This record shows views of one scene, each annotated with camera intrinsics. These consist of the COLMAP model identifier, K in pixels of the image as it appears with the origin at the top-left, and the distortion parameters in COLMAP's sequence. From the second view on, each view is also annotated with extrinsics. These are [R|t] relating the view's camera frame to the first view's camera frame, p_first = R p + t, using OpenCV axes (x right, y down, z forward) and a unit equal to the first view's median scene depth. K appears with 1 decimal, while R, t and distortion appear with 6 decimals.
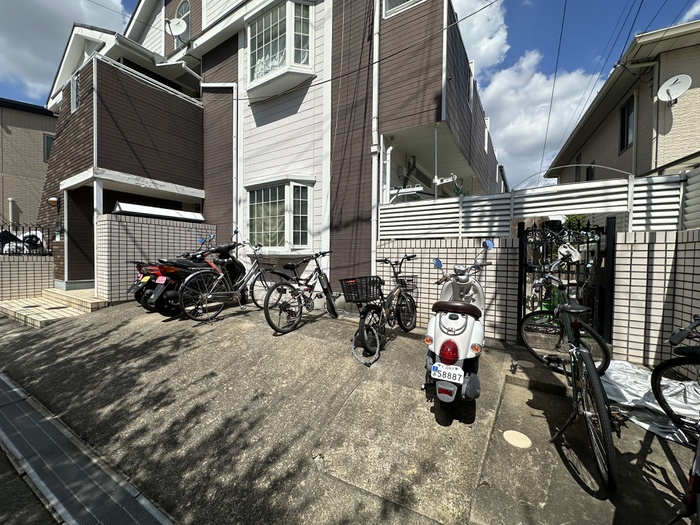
lens RADIAL K [[280.7, 0, 349.7], [0, 280.7, 263.1], [0, 0, 1]] dist [-0.001861, 0.000368]
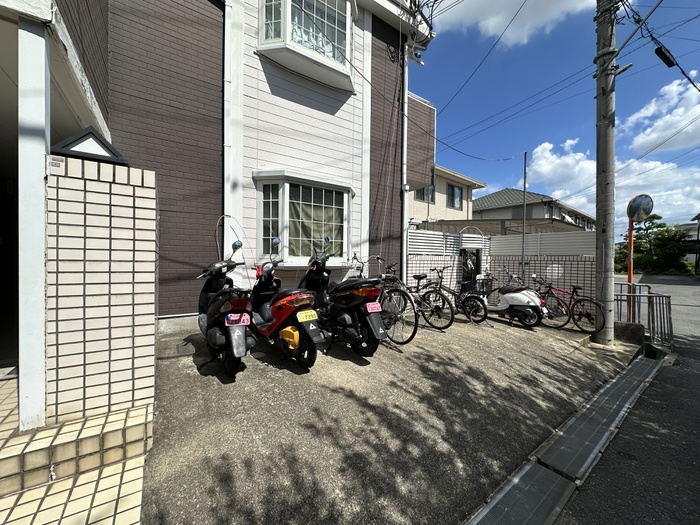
lens RADIAL K [[280.7, 0, 350.7], [0, 280.7, 263.1], [0, 0, 1]] dist [-0.001861, 0.000368]
pose [[0.399194, -0.019093, 0.916668, -1.083593], [0.013783, 0.999795, 0.014823, -0.053832], [-0.916763, 0.006717, 0.399376, 0.599439]]
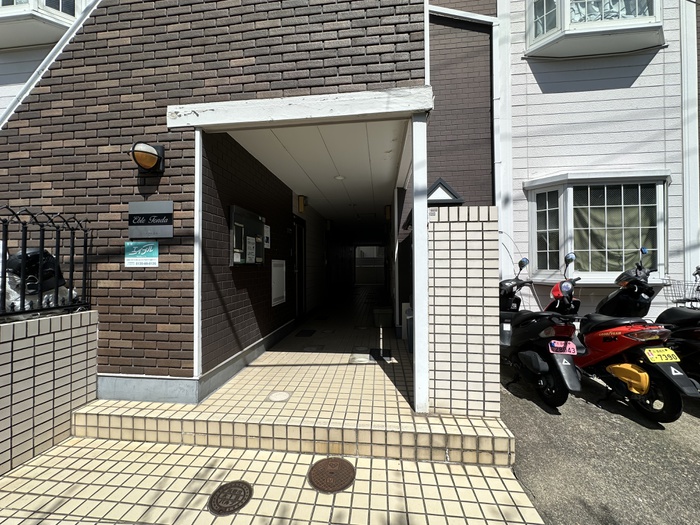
lens RADIAL K [[280.7, 0, 349.0], [0, 280.7, 262.7], [0, 0, 1]] dist [-0.001861, 0.000368]
pose [[0.897575, -0.014666, 0.440618, -1.220362], [0.028719, 0.999269, -0.025242, -0.085608], [-0.439926, 0.035311, 0.897340, 0.712887]]
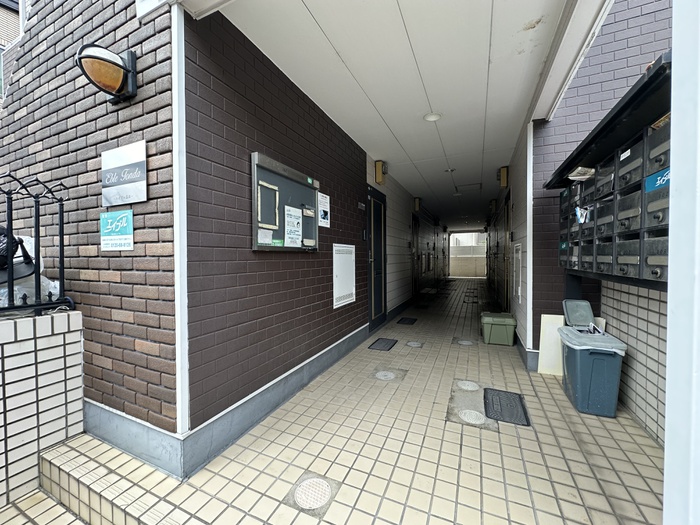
lens RADIAL K [[280.7, 0, 348.7], [0, 280.7, 264.2], [0, 0, 1]] dist [-0.001861, 0.000368]
pose [[0.989830, -0.023840, 0.140241, -1.121187], [0.023602, 0.999716, 0.003358, -0.080258], [-0.140281, -0.000014, 0.990112, 0.940358]]
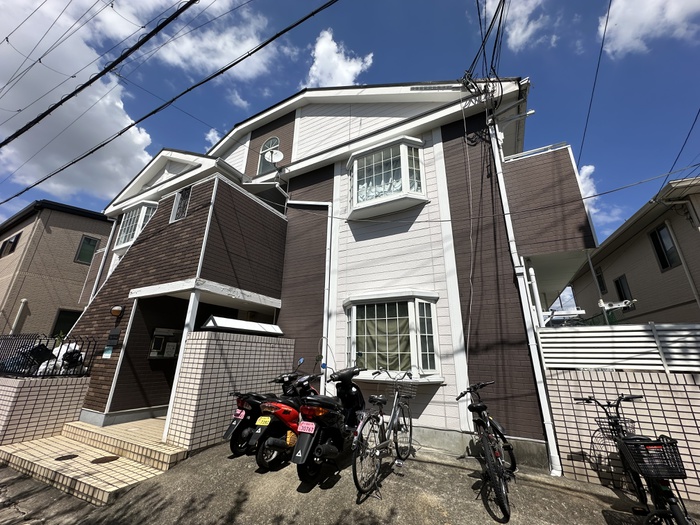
lens RADIAL K [[280.7, 0, 349.6], [0, 280.7, 261.7], [0, 0, 1]] dist [-0.001861, 0.000368]
pose [[0.997499, 0.025345, 0.065985, -0.486243], [-0.001338, 0.940105, -0.340881, -0.082799], [-0.070673, 0.339940, 0.937788, 0.090696]]
